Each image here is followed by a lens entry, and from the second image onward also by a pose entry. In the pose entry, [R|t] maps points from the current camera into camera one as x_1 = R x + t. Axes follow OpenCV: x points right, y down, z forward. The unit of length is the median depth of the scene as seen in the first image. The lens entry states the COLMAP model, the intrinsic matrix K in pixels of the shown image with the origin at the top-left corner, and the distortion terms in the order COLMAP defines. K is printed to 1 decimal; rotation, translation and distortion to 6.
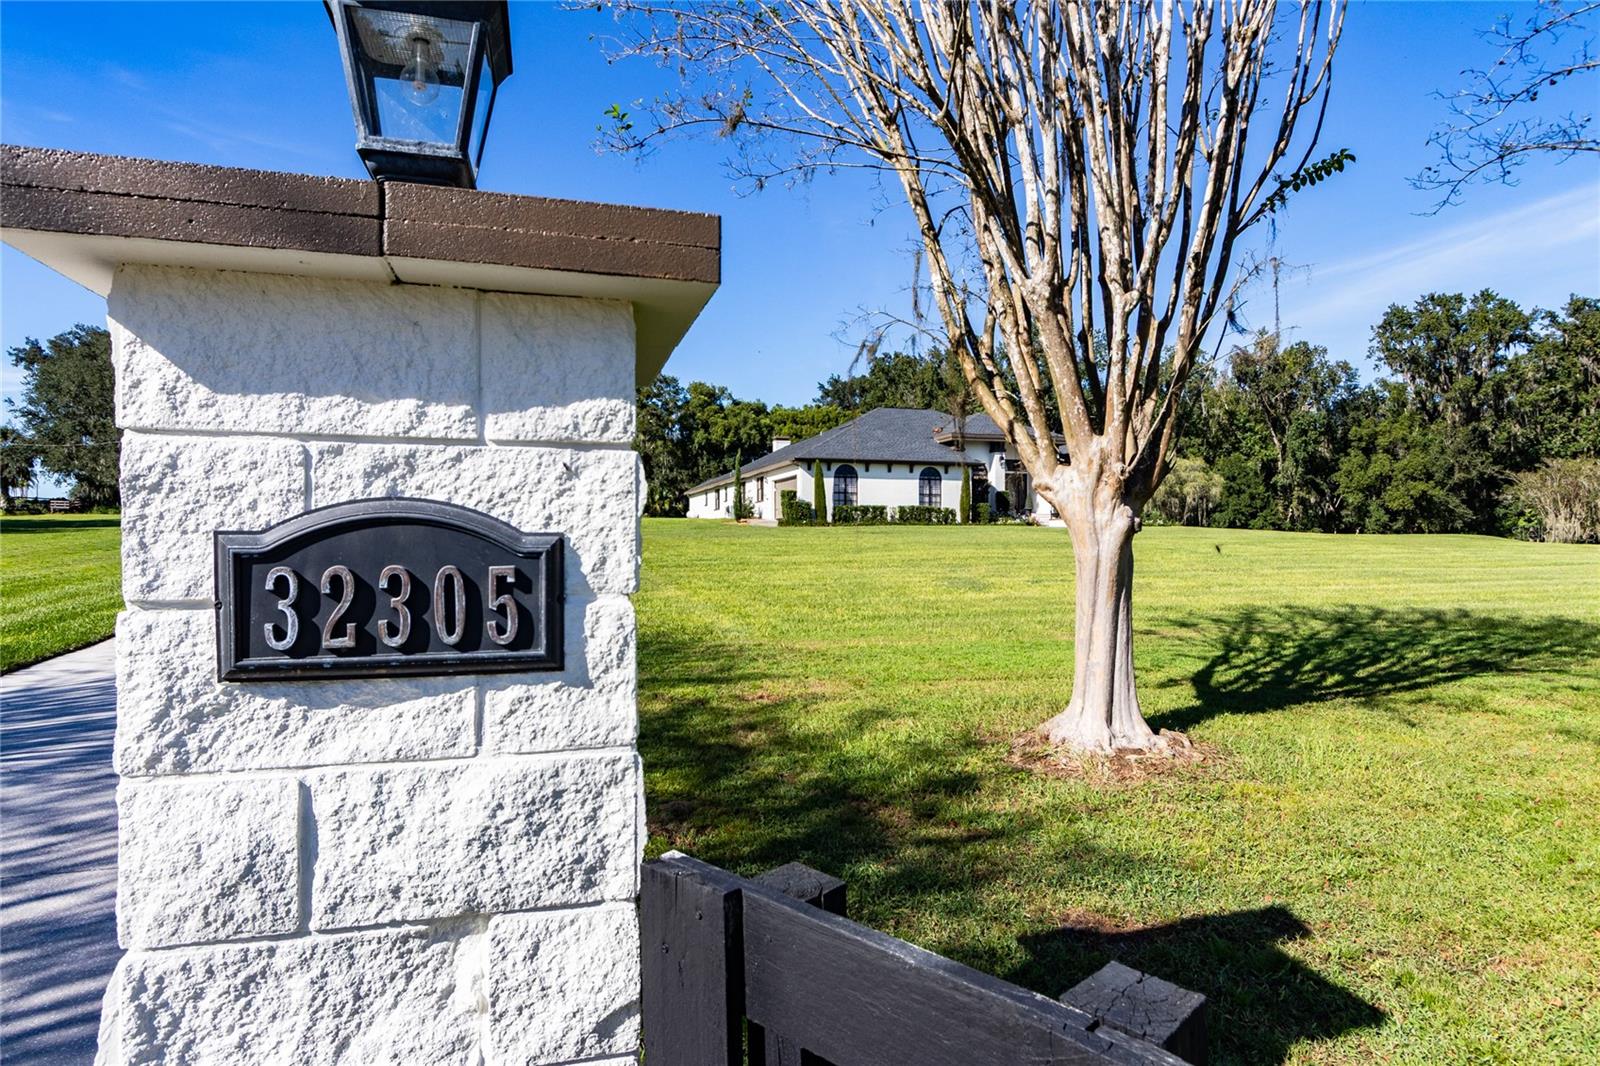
lens RADIAL K [[947.5, 0, 799.9], [0, 947.5, 539.4], [0, 0, 1]] dist [0.002452, 0.000117]
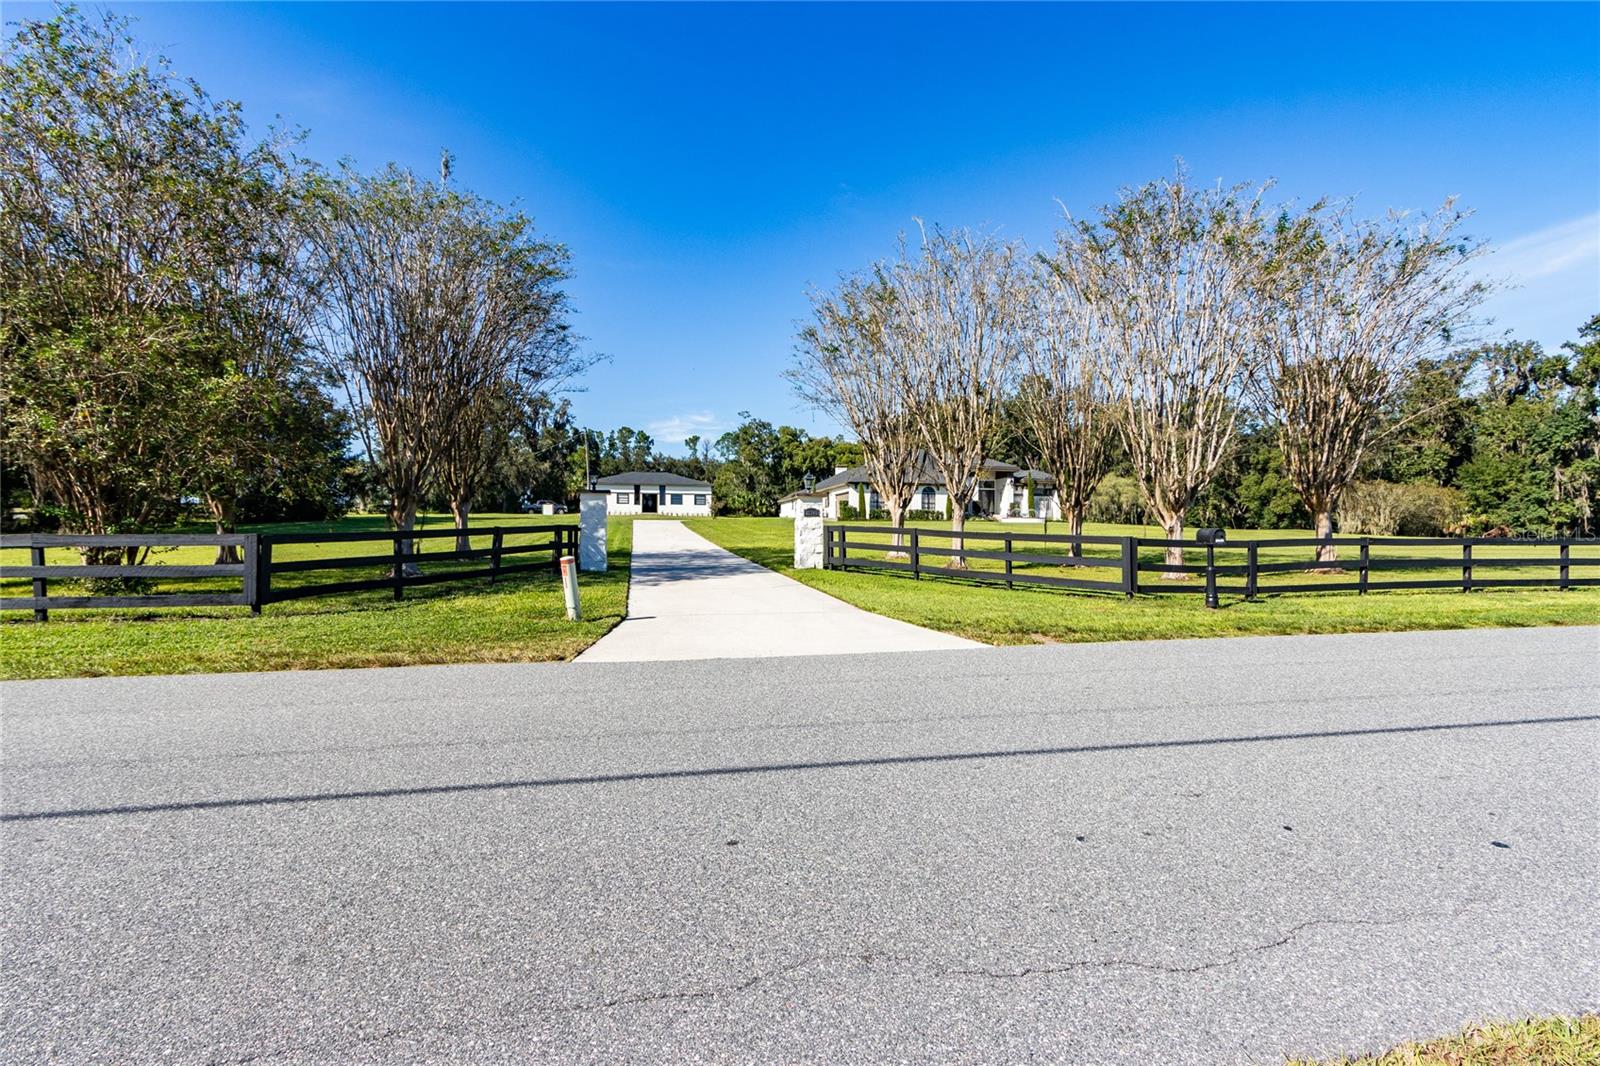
lens RADIAL K [[735.1, 0, 796.6], [0, 735.1, 534.6], [0, 0, 1]] dist [0.002100, -0.002407]
pose [[0.996589, 0.004758, -0.082390, 0.005678], [-0.004928, 0.999986, -0.001860, 0.005739], [0.082380, 0.002260, 0.996598, -0.149101]]
